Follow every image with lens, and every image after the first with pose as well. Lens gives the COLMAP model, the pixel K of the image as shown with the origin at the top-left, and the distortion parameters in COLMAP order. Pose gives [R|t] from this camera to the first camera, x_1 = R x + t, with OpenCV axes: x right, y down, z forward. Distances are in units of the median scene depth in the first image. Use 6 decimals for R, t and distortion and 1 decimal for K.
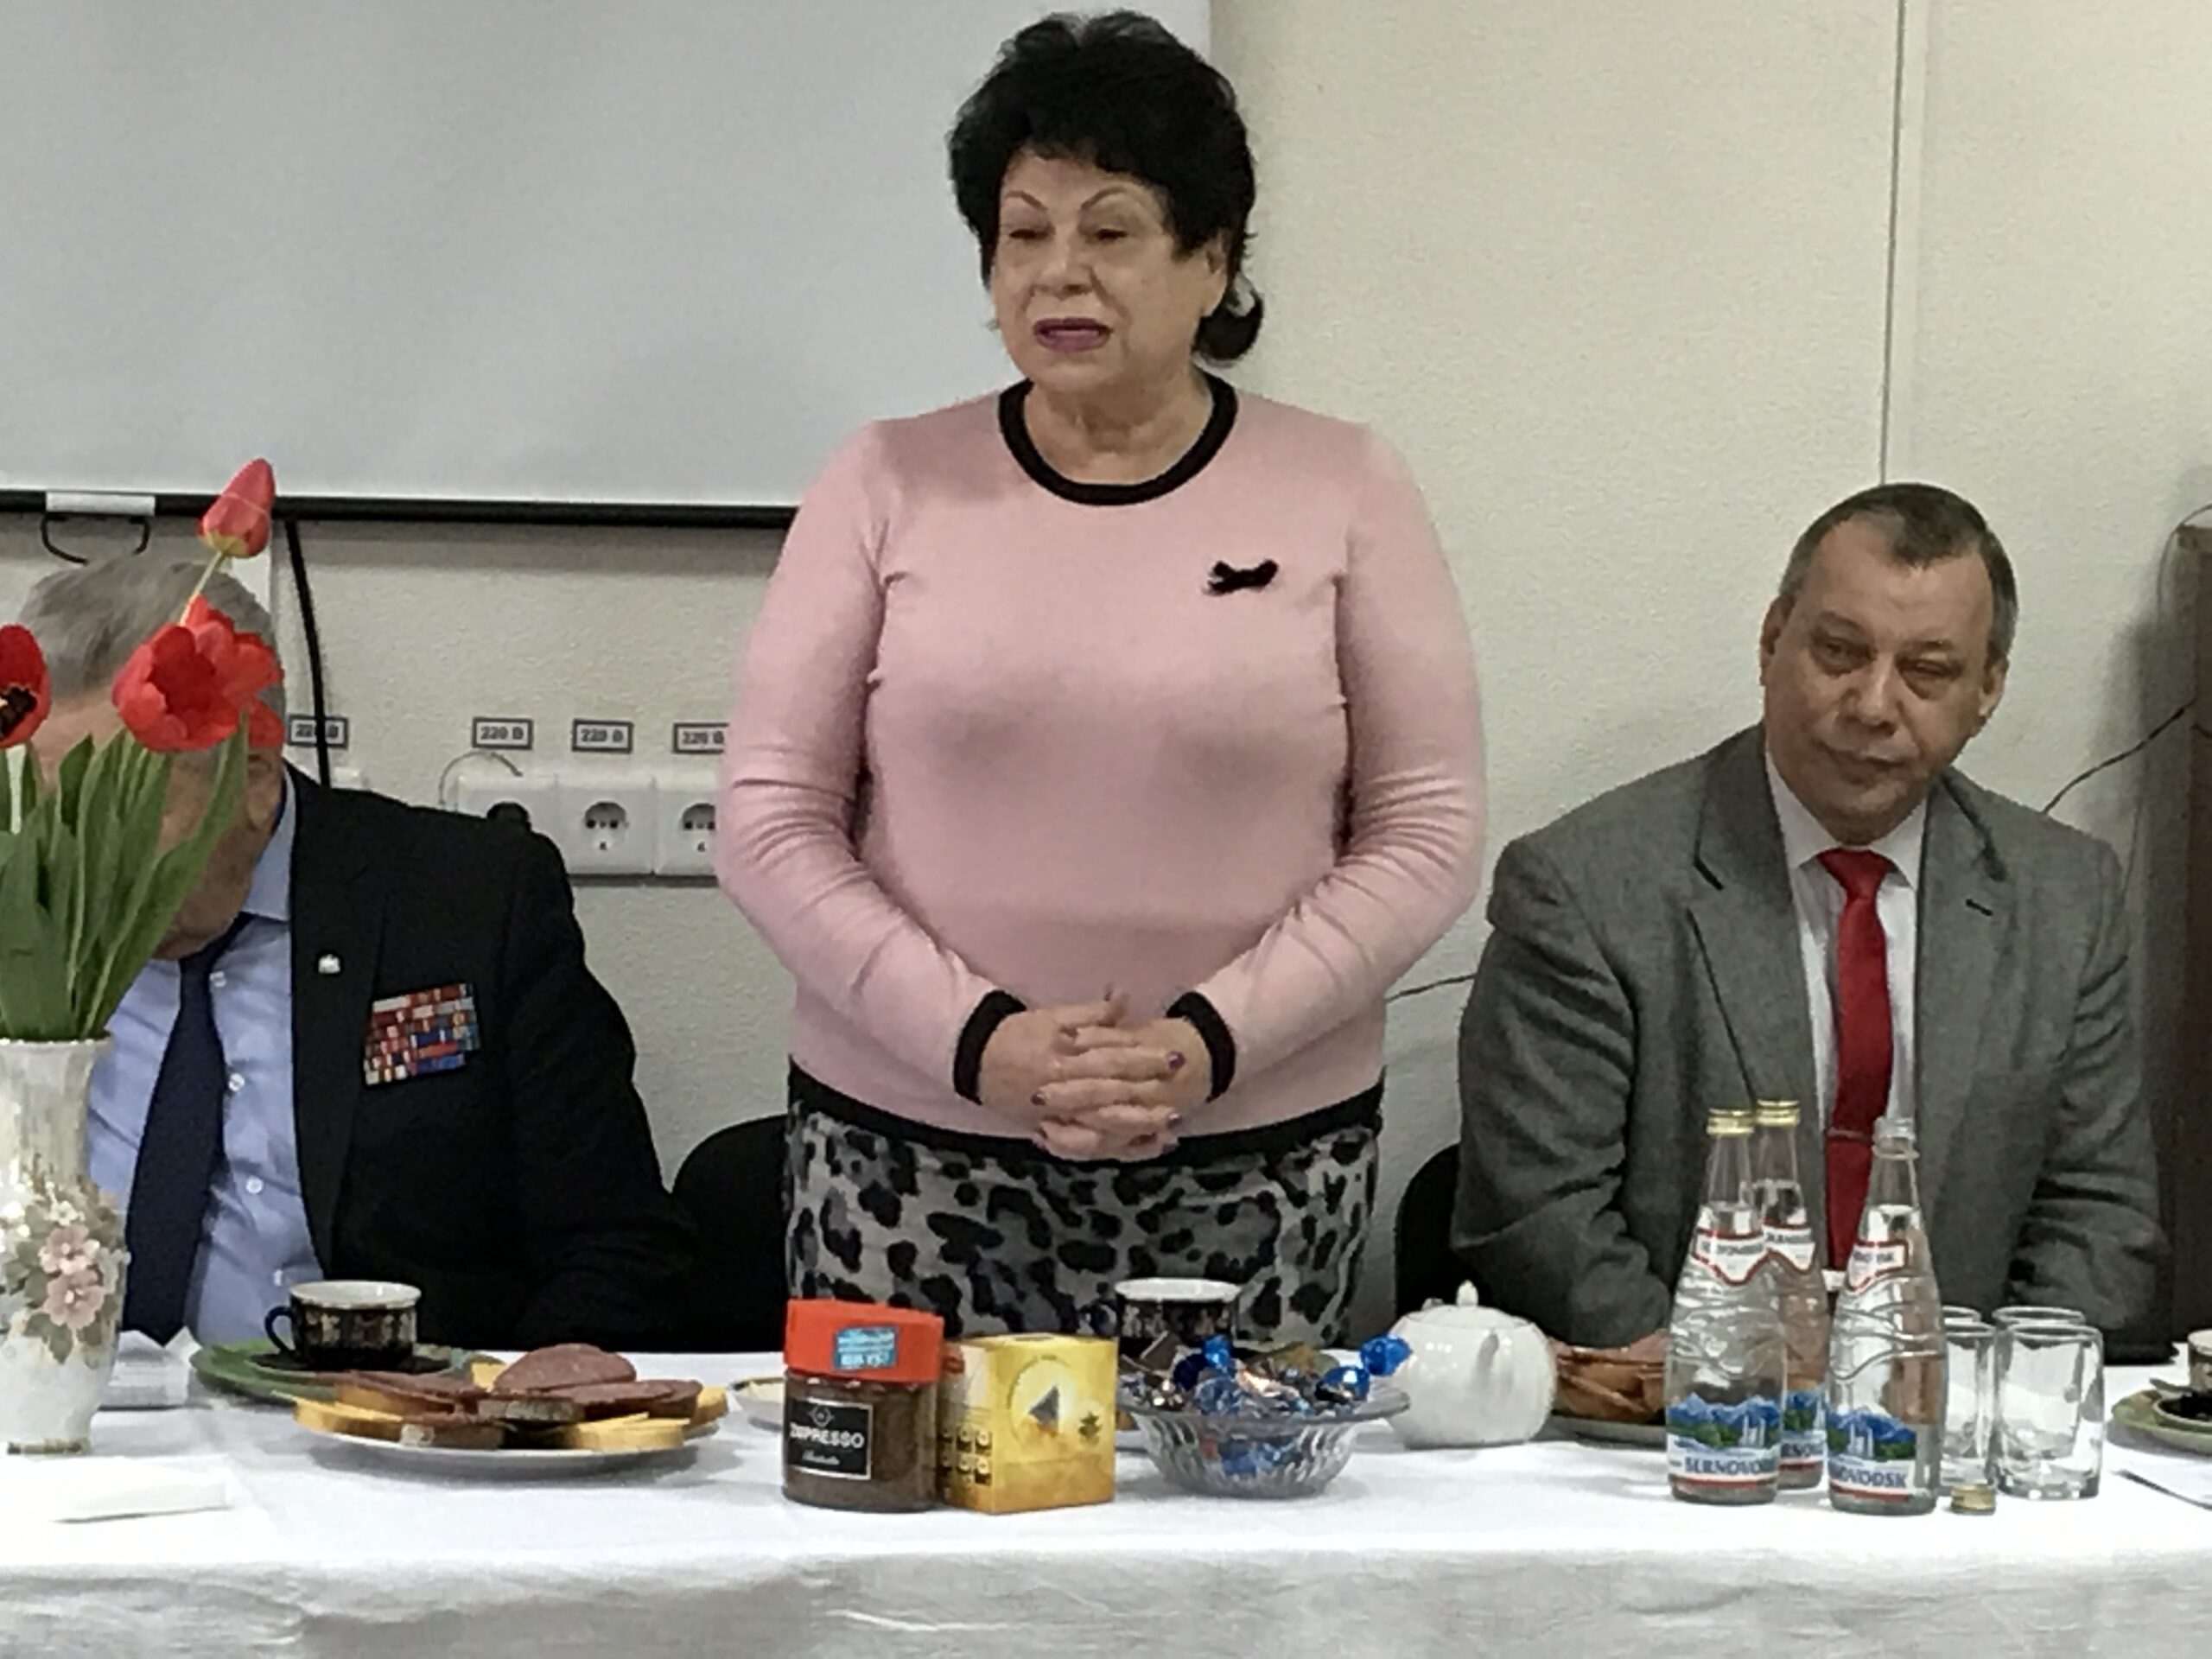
lens RADIAL K [[7213.4, 0, 1060.7], [0, 7213.4, 836.7], [0, 0, 1]] dist [0.161545, 0.000000]
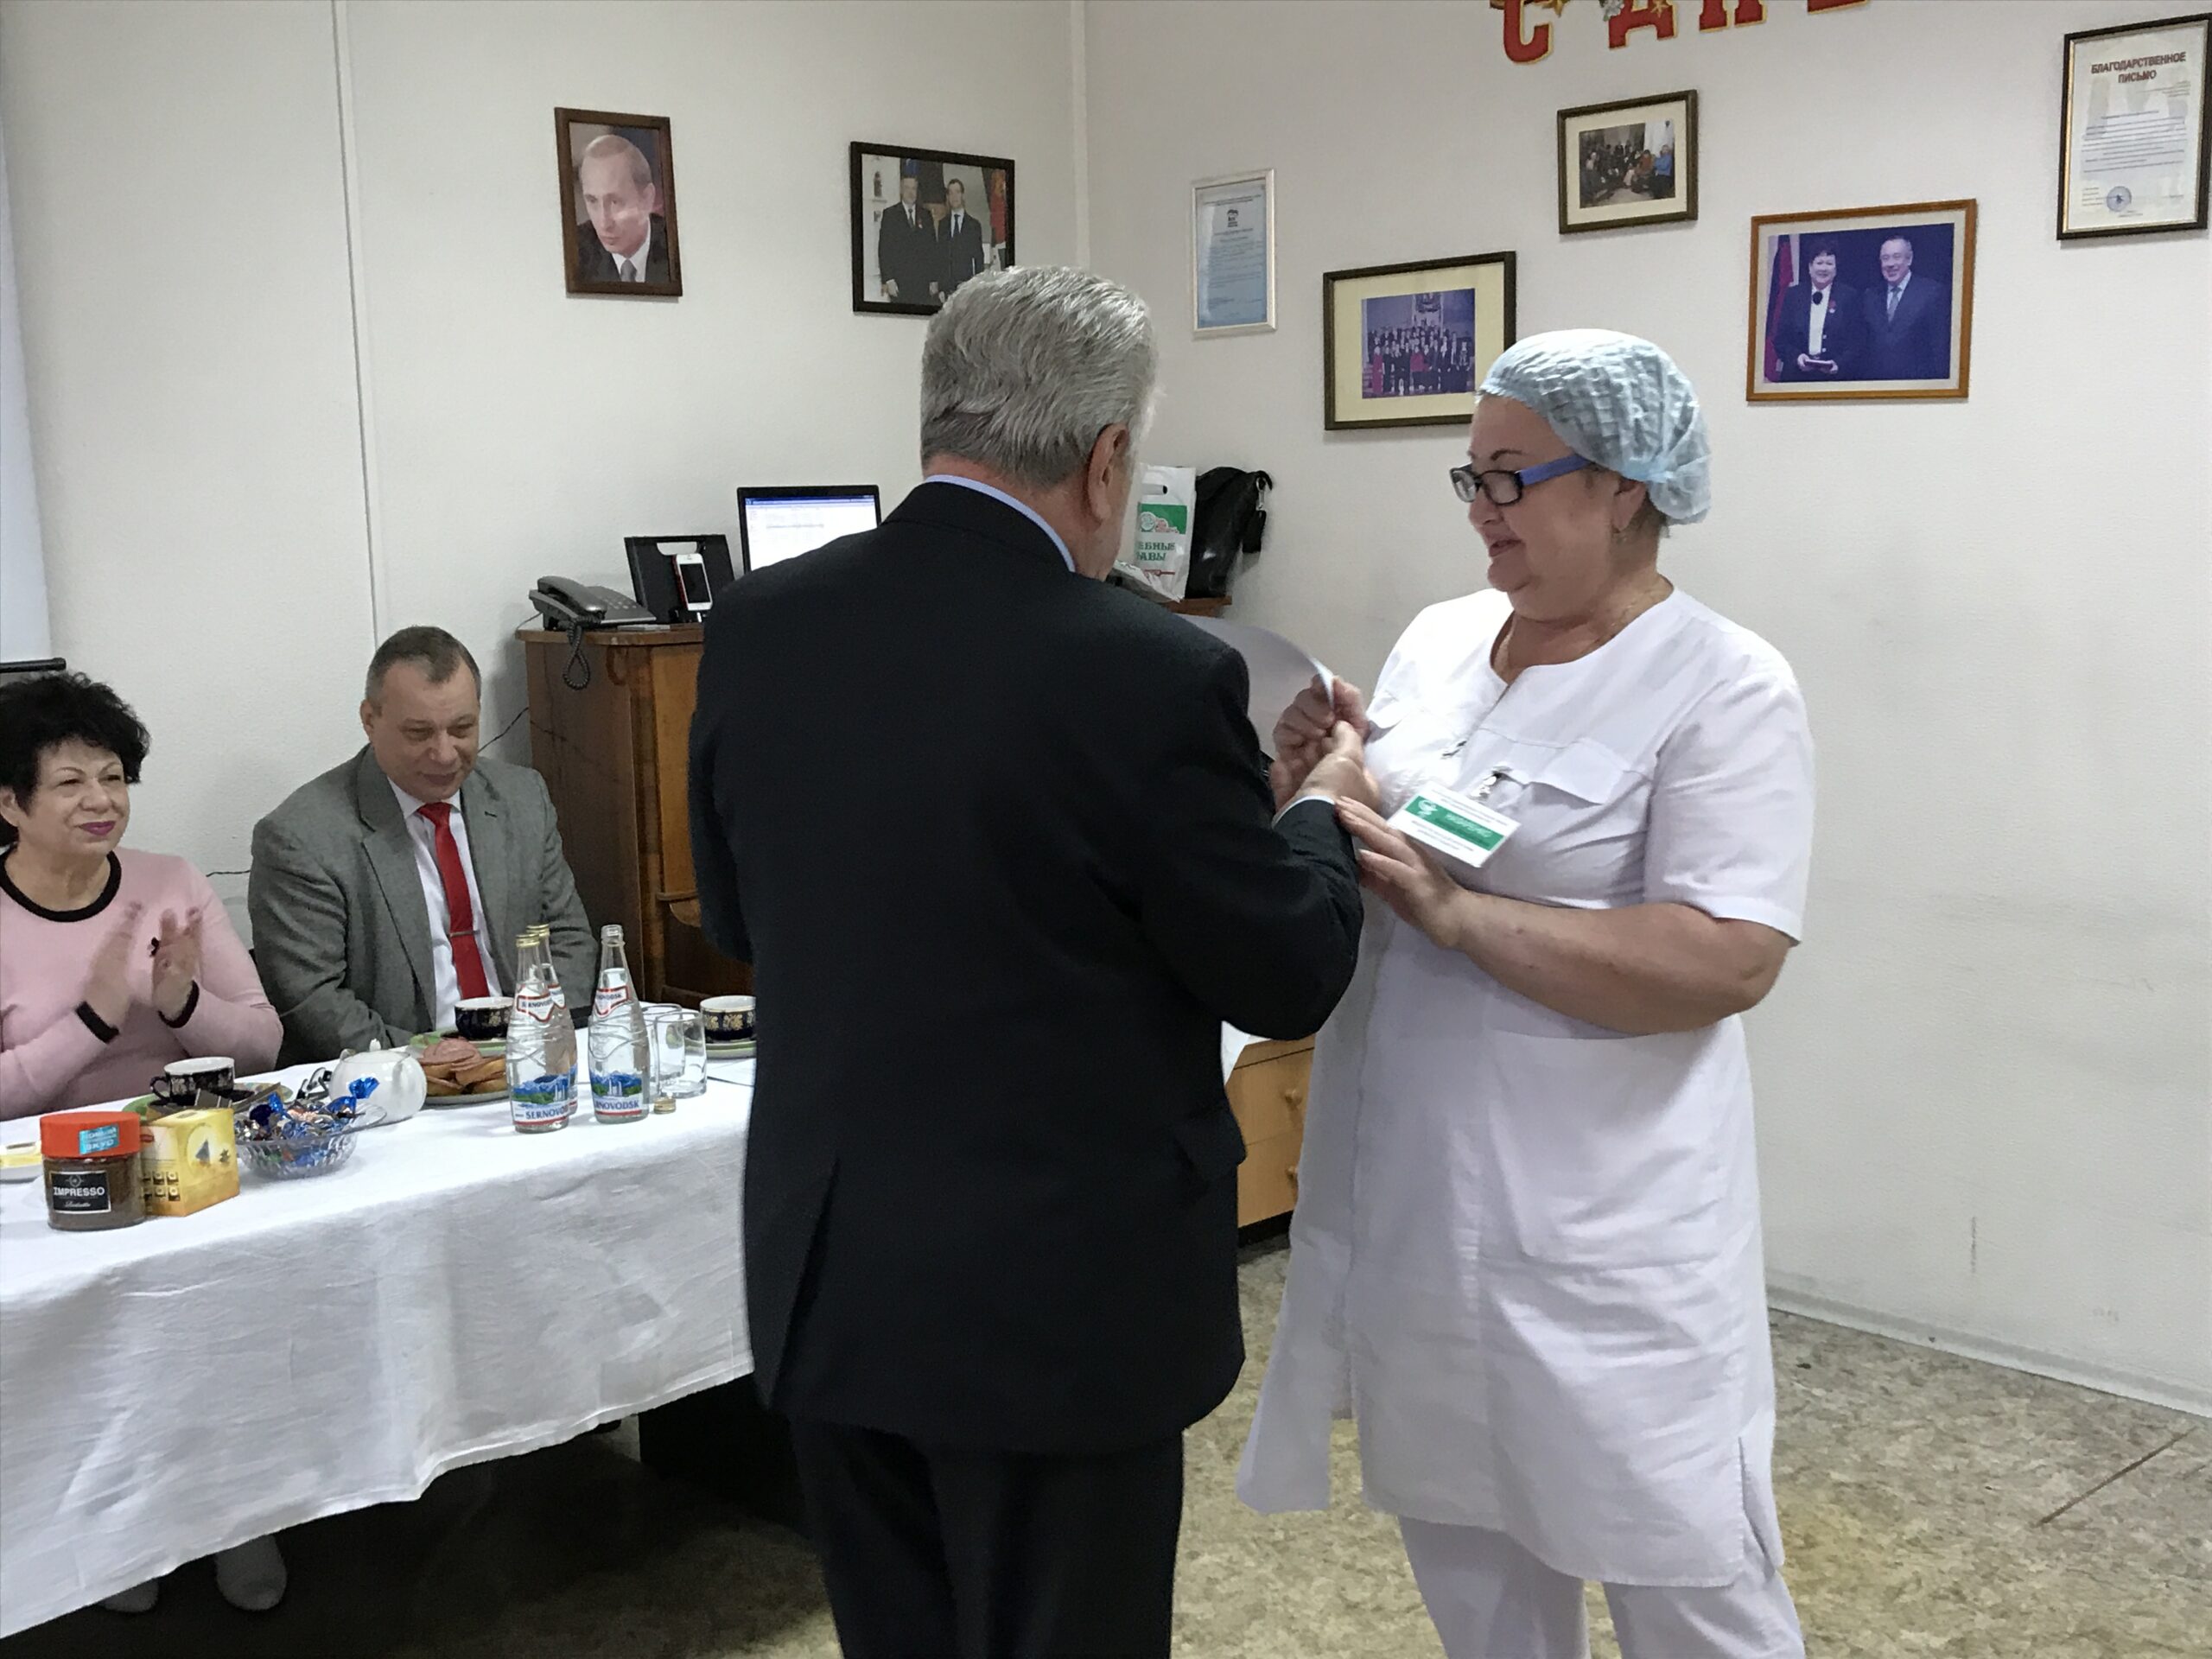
lens RADIAL K [[2392.2, 0, 1107.1], [0, 2392.2, 860.0], [0, 0, 1]] dist [-0.010947, 0.000000]
pose [[0.833347, -0.124792, 0.538479, -0.125472], [0.095698, 0.992043, 0.081804, -0.020984], [-0.544403, -0.016640, 0.838659, 0.368864]]
